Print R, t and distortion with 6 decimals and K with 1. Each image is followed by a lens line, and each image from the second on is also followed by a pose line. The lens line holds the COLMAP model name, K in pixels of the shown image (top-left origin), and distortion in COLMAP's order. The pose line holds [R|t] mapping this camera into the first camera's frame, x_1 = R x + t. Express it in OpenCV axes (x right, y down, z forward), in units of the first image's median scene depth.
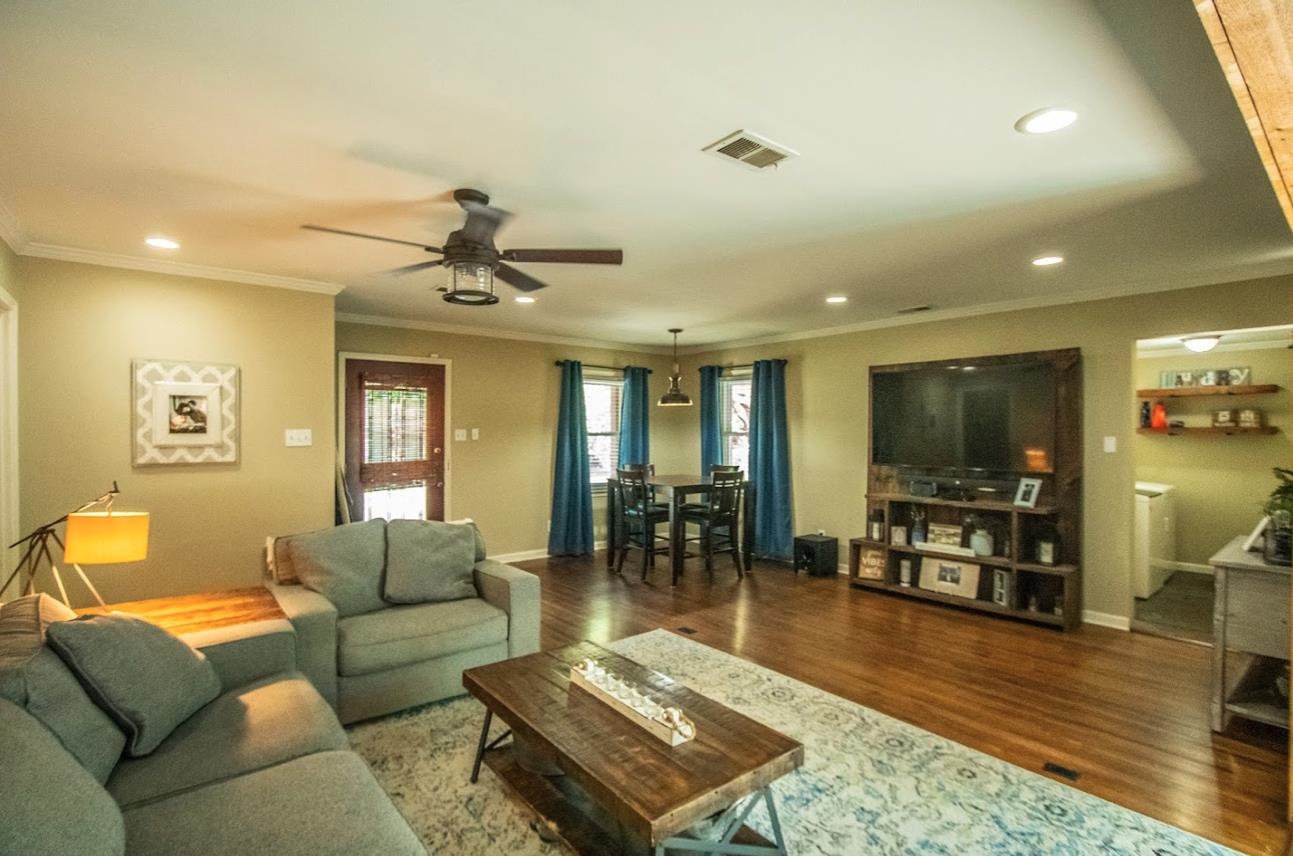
lens RADIAL K [[619.6, 0, 655.6], [0, 619.6, 427.4], [0, 0, 1]] dist [-0.018039, -0.000394]
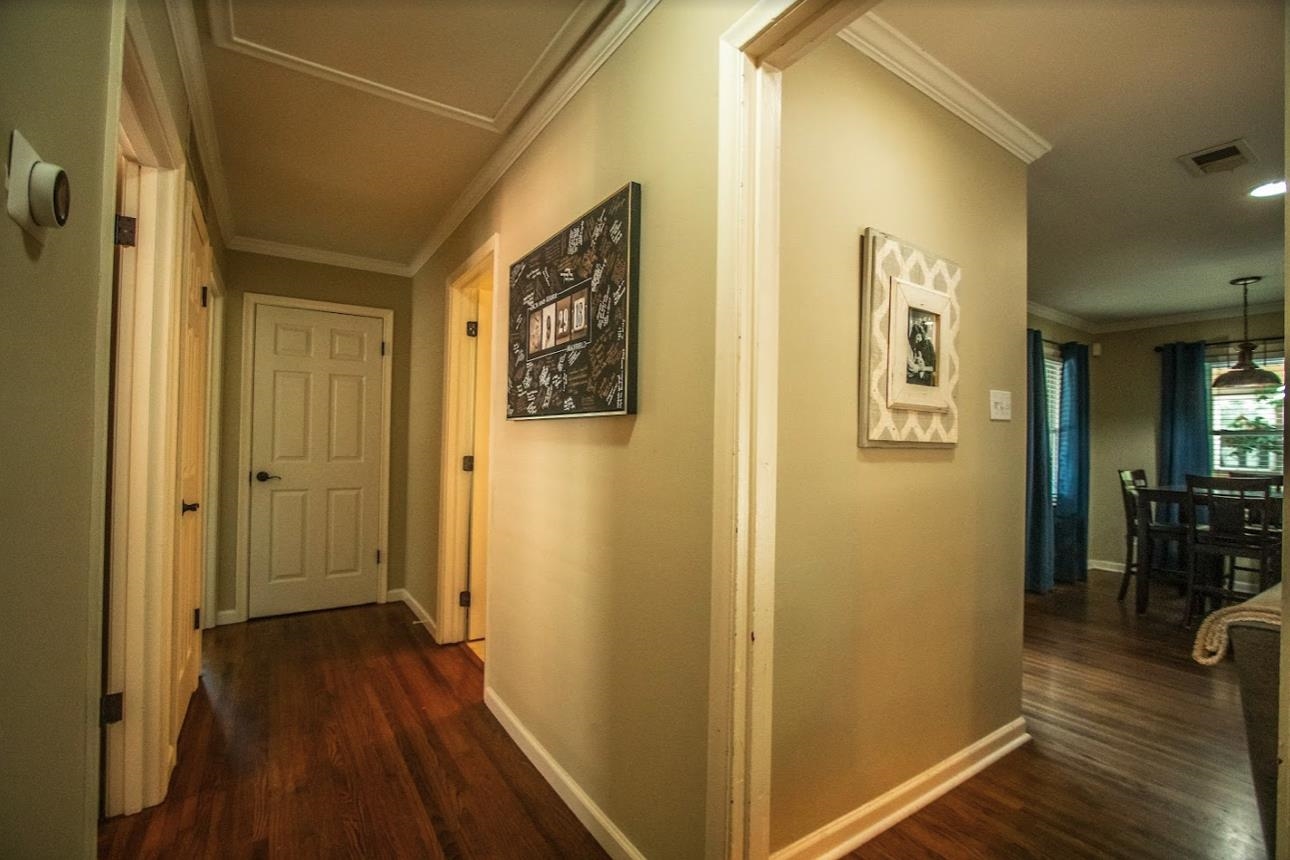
lens RADIAL K [[571.9, 0, 632.3], [0, 571.9, 432.6], [0, 0, 1]] dist [-0.012123, 0.001660]
pose [[0.992422, 0.020869, -0.121088, -0.908090], [-0.022572, 0.999664, -0.012711, 0.058867], [0.120782, 0.015348, 0.992560, 0.478874]]
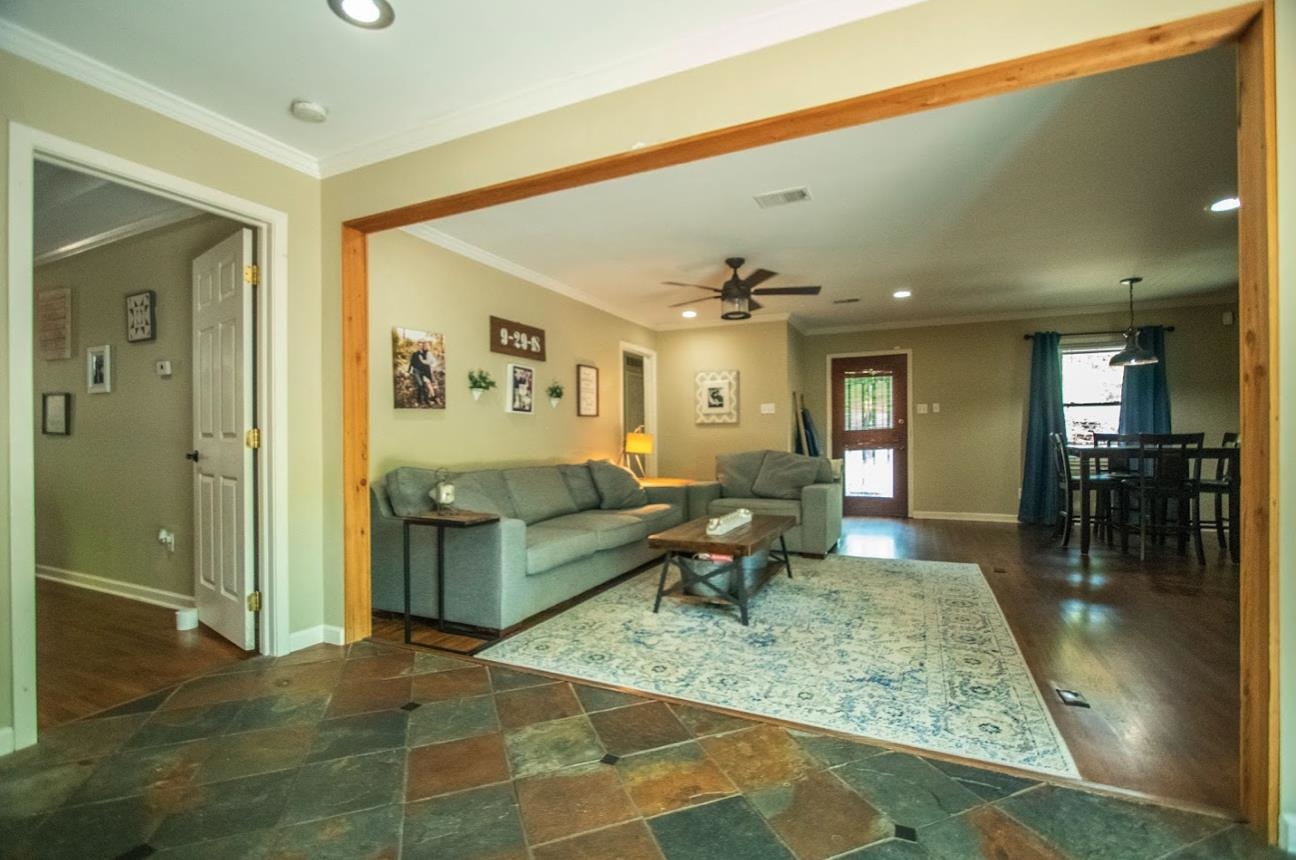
lens RADIAL K [[574.5, 0, 645.6], [0, 574.5, 433.7], [0, 0, 1]] dist [-0.012123, 0.001660]
pose [[0.433395, -0.009494, -0.901154, 0.739628], [0.012029, 0.999916, -0.004749, 0.094748], [0.901124, -0.008782, 0.433473, 0.015989]]
